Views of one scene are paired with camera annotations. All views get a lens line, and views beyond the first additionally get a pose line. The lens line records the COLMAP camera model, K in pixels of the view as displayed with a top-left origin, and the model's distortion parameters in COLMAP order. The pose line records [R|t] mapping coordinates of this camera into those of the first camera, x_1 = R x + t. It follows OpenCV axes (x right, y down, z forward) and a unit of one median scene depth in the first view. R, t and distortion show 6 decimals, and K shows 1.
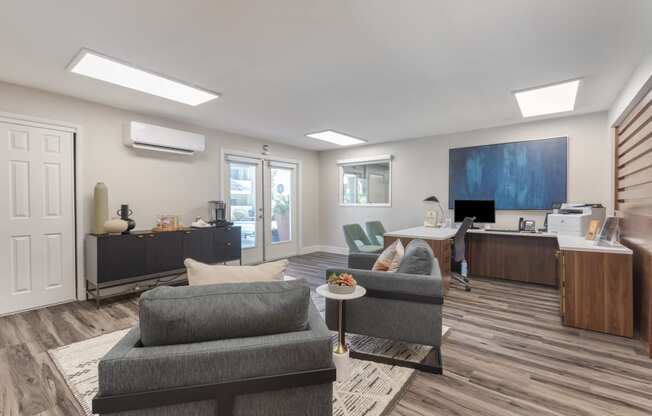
lens RADIAL K [[289.4, 0, 329.3], [0, 289.4, 207.2], [0, 0, 1]] dist [0.000424, 0.000007]
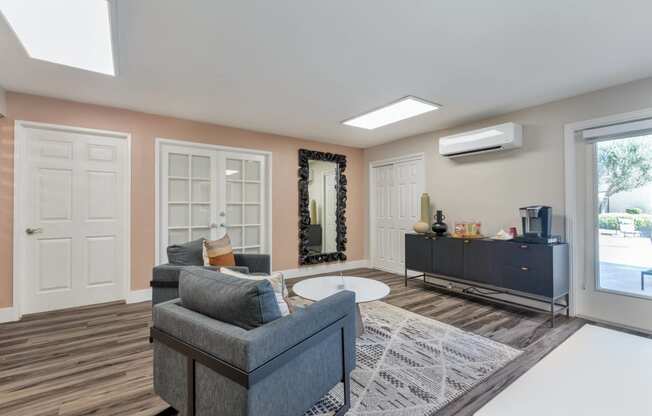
lens RADIAL K [[289.4, 0, 329.3], [0, 289.4, 207.2], [0, 0, 1]] dist [0.000424, 0.000007]
pose [[-0.294384, -0.006261, -0.955667, 0.542402], [-0.010448, 0.999940, -0.003333, -0.013968], [0.955630, 0.009004, -0.294432, 0.912799]]
